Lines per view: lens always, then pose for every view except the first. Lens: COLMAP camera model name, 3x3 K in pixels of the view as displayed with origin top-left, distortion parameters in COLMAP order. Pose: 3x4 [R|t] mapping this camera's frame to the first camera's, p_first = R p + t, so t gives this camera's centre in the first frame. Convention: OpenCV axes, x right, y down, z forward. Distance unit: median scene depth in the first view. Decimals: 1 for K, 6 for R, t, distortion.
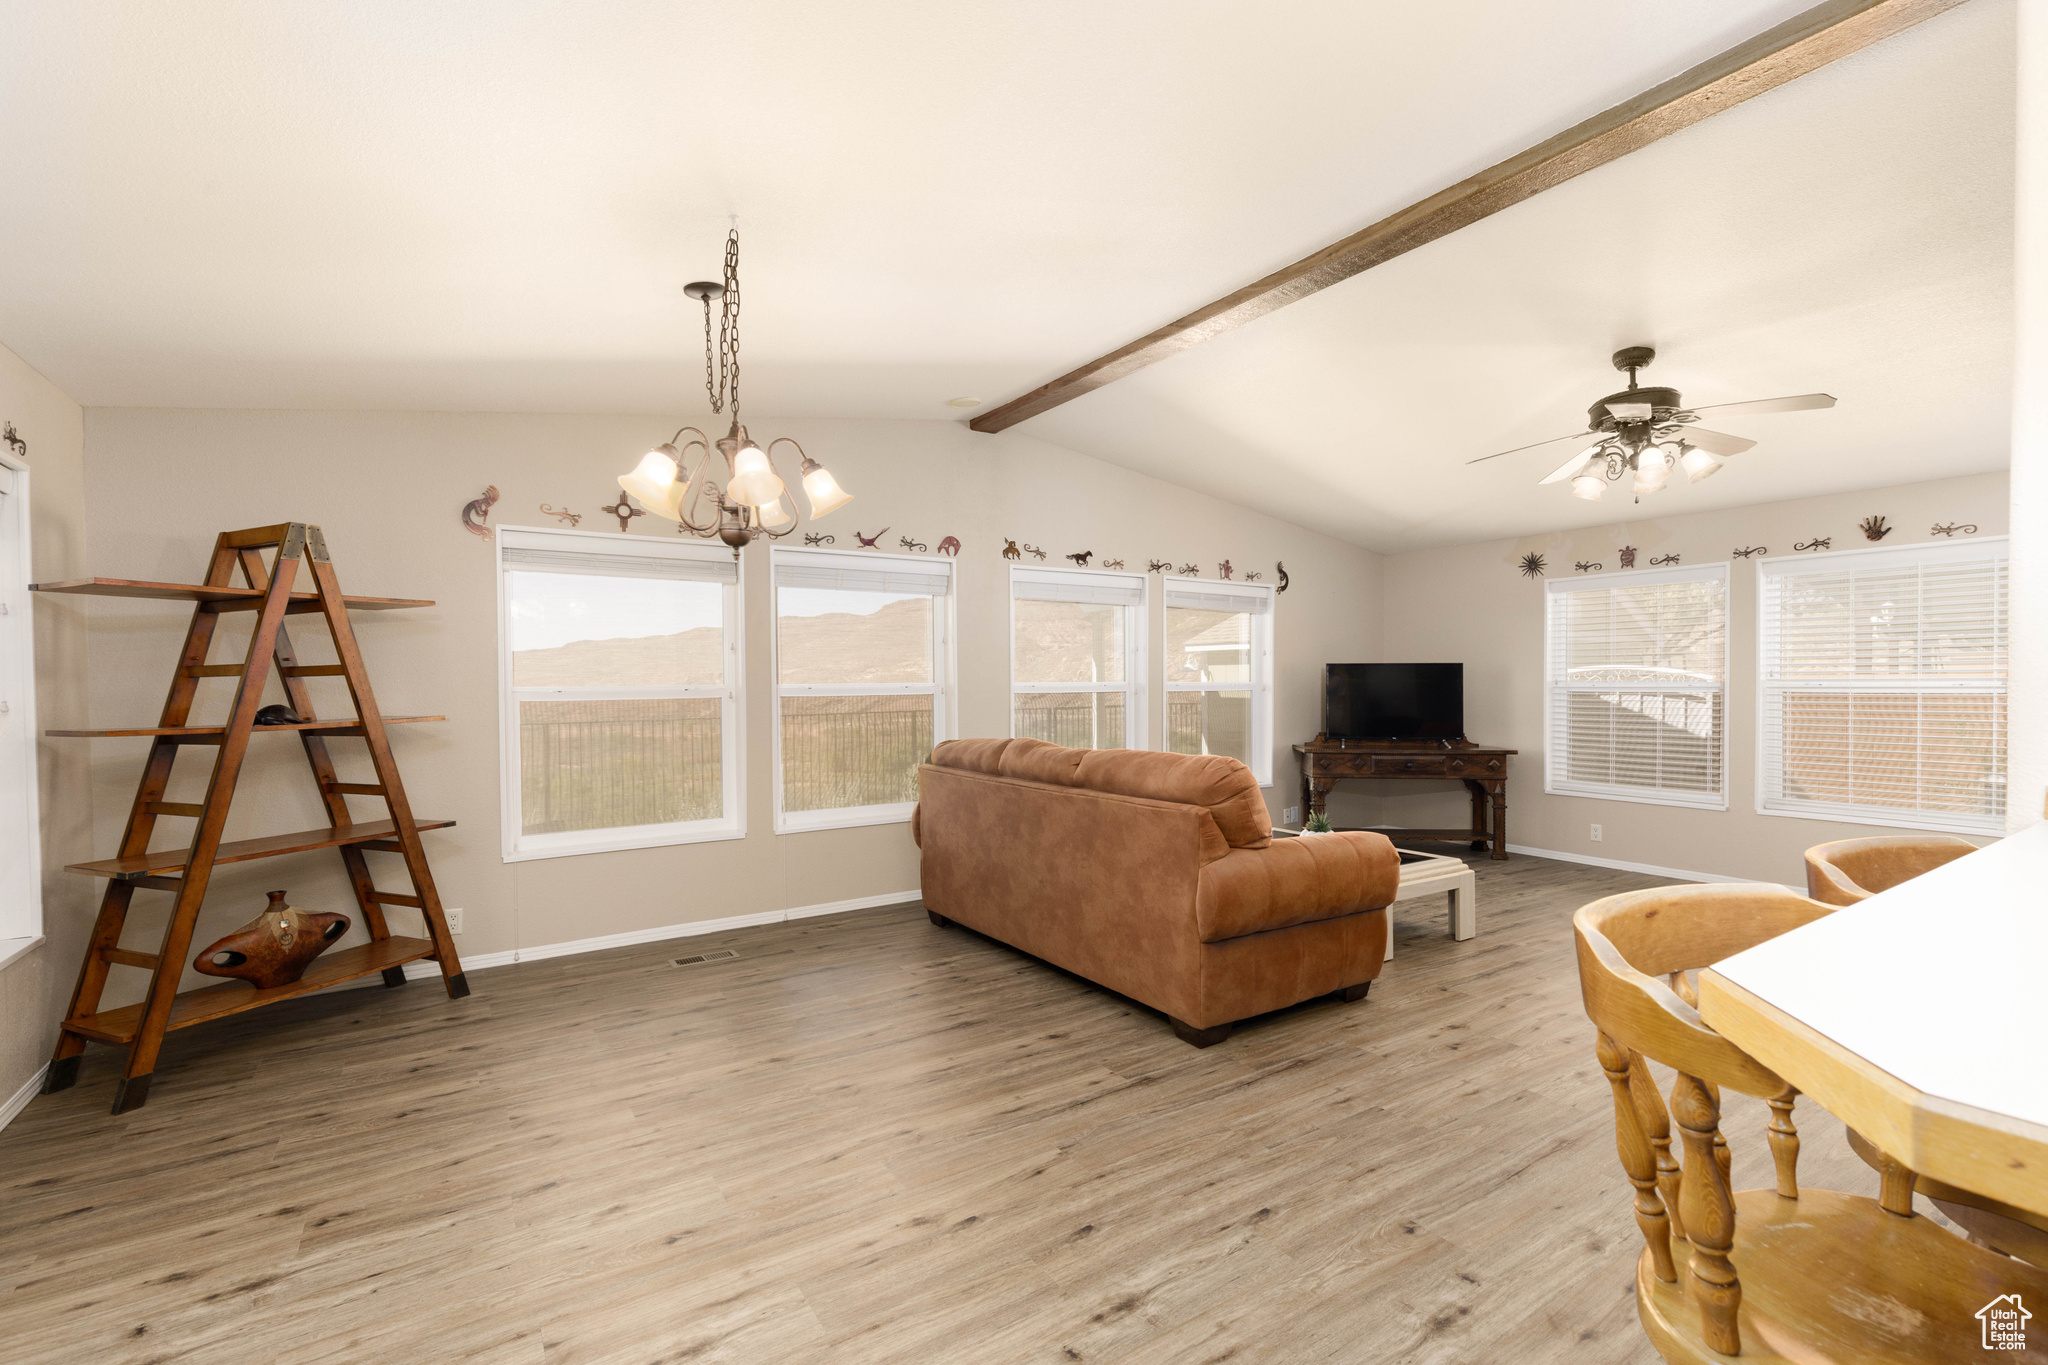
lens RADIAL K [[913.4, 0, 1029.0], [0, 913.4, 690.0], [0, 0, 1]] dist [0.010061, -0.000089]
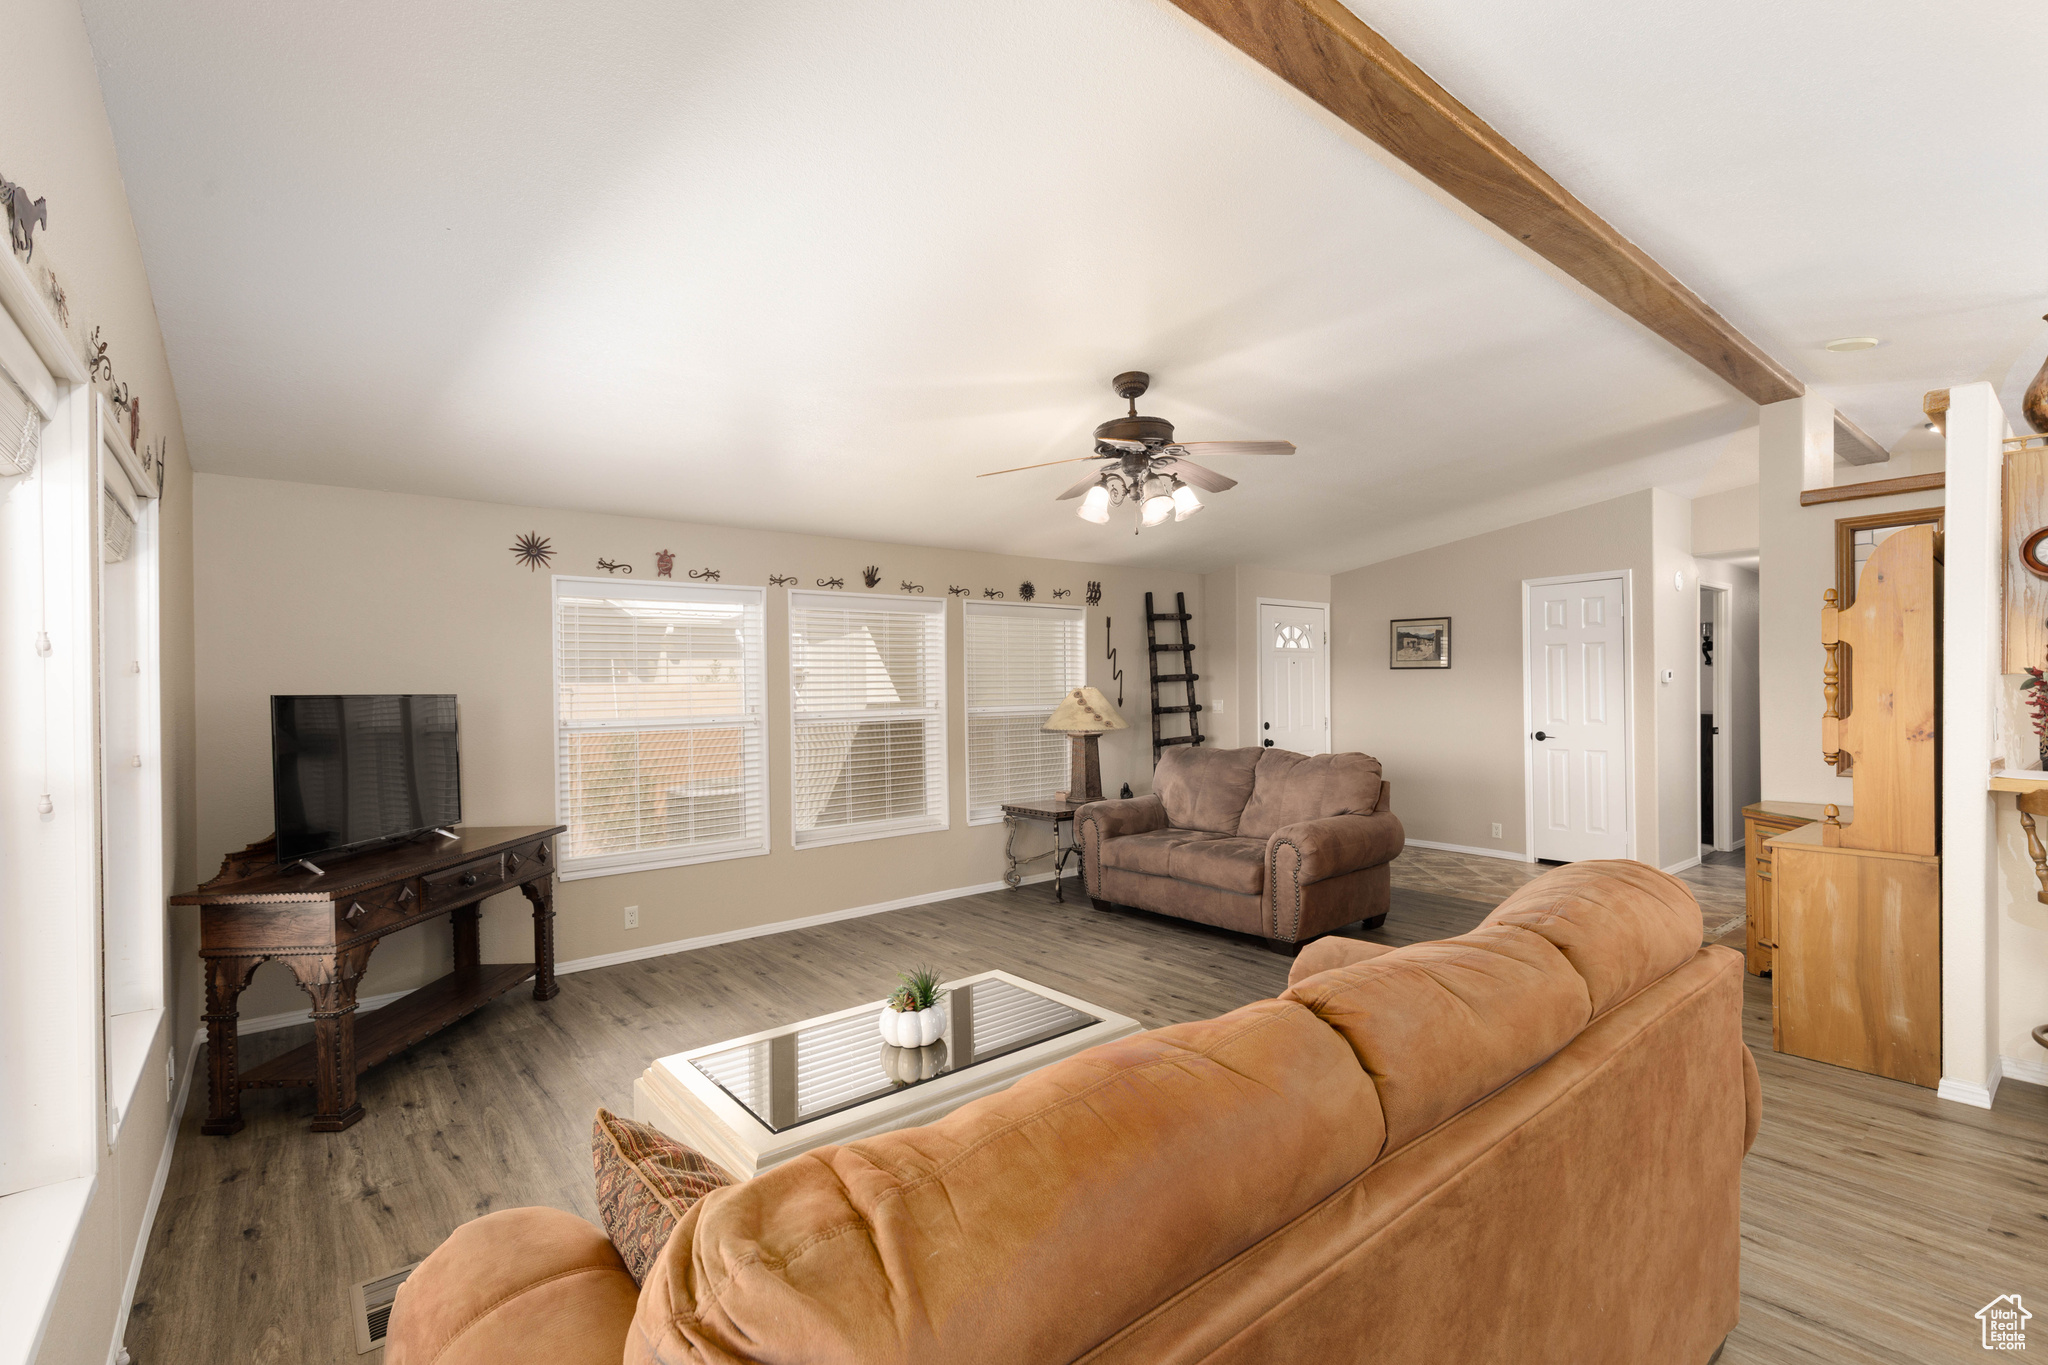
lens RADIAL K [[914.0, 0, 1041.0], [0, 914.0, 689.0], [0, 0, 1]] dist [0.006825, -0.000025]
pose [[-0.115134, 0.005021, 0.993337, -0.283980], [0.022363, 0.999747, -0.002461, -0.039256], [-0.993098, 0.021931, -0.115217, 1.191902]]
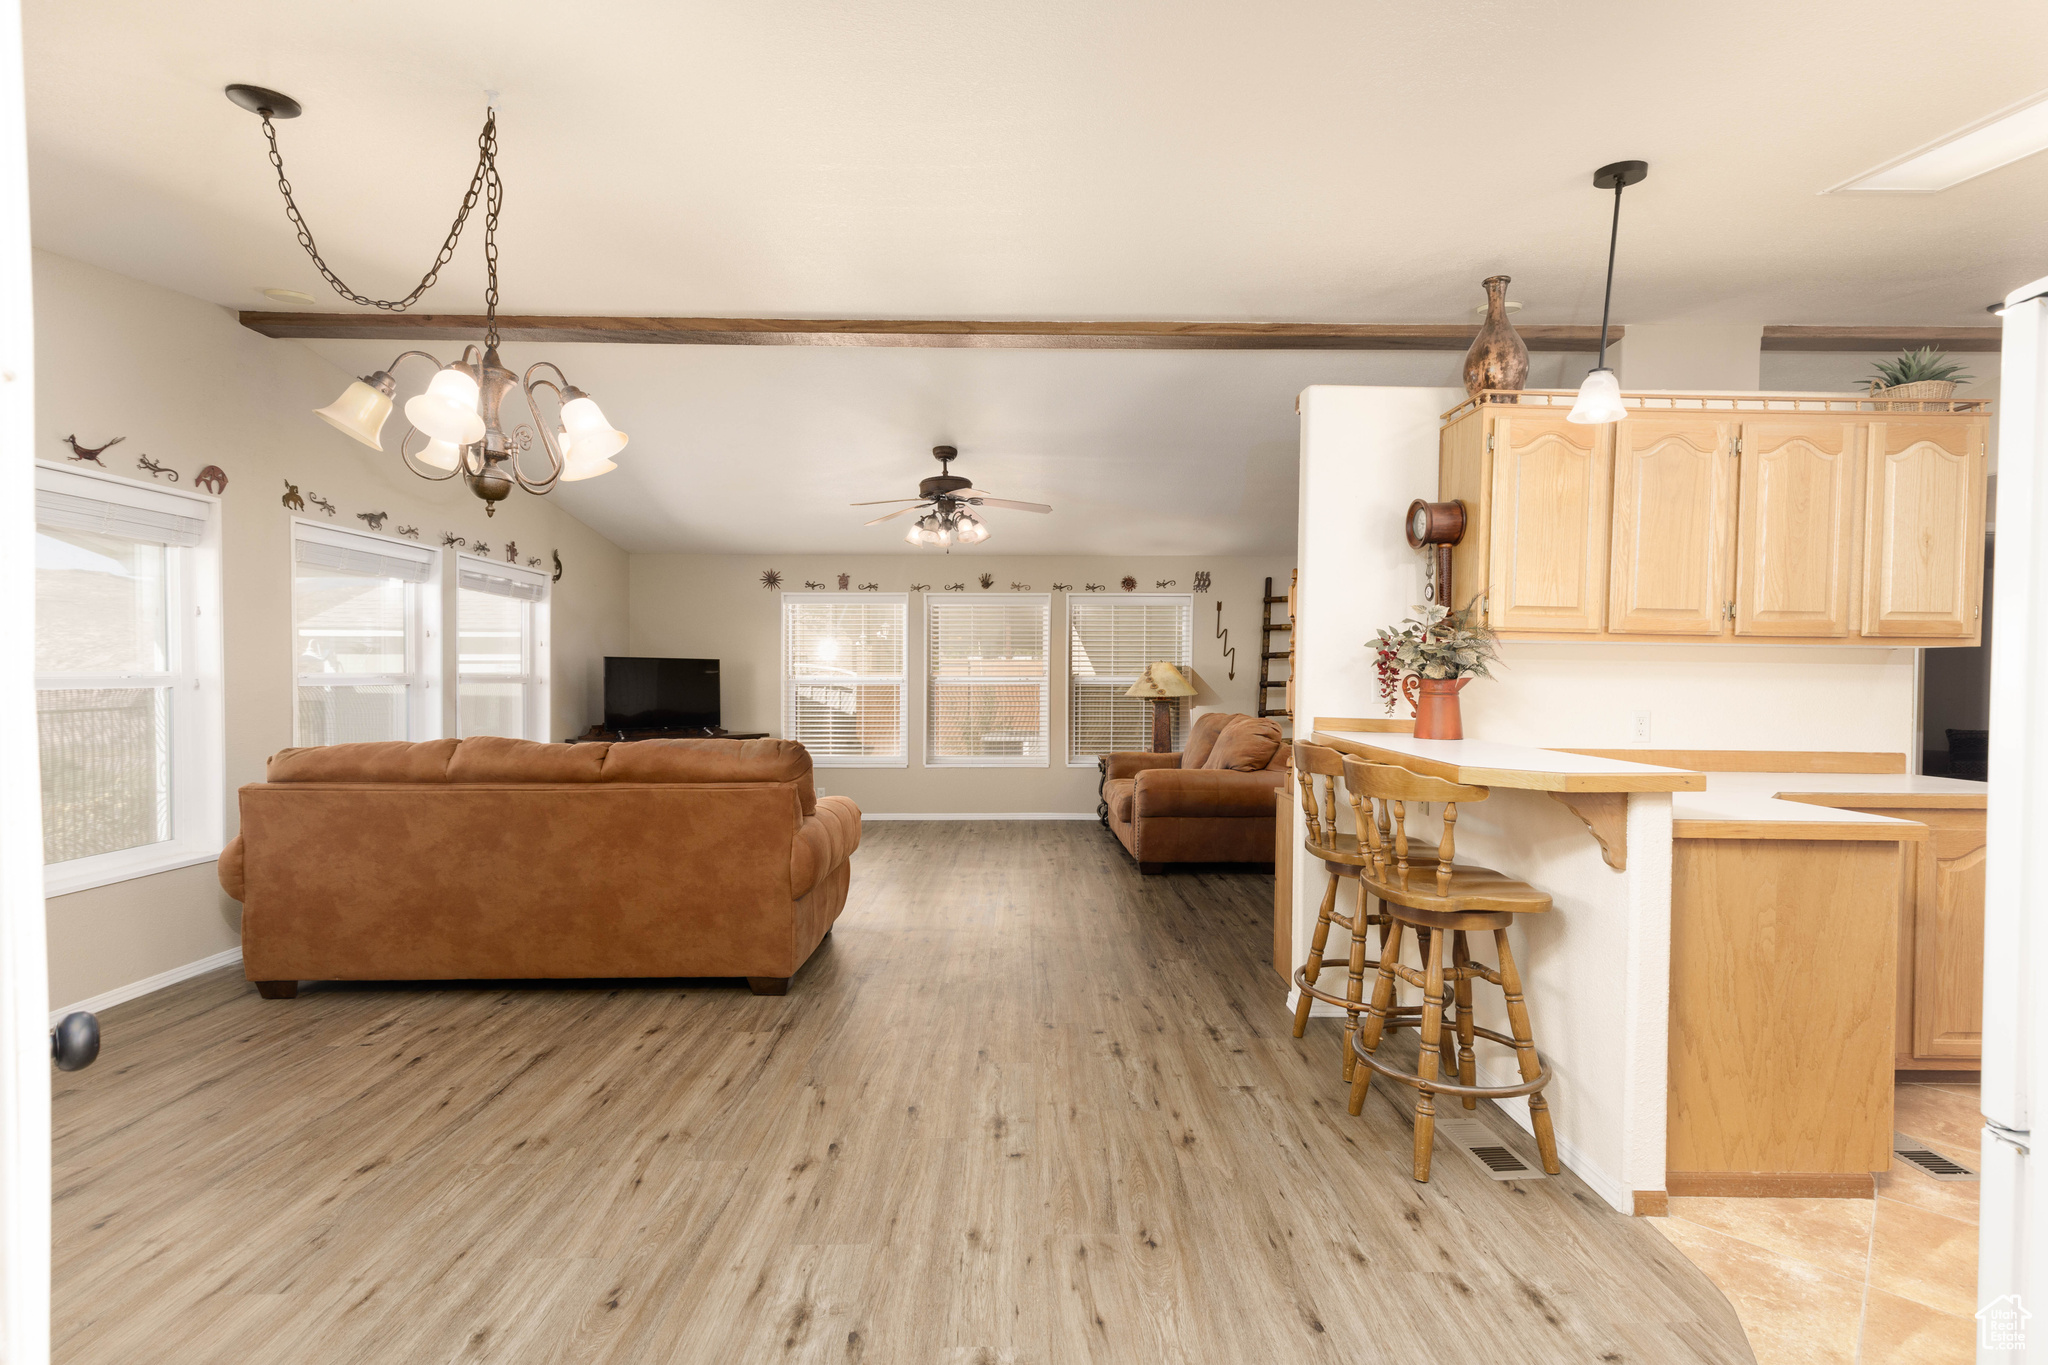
lens RADIAL K [[918.7, 0, 1032.4], [0, 918.7, 688.4], [0, 0, 1]] dist [0.004676, -0.000138]
pose [[0.537317, -0.003700, 0.843372, -0.484666], [0.001088, 0.999993, 0.003694, 0.005055], [-0.843380, -0.001068, 0.537317, 0.101100]]
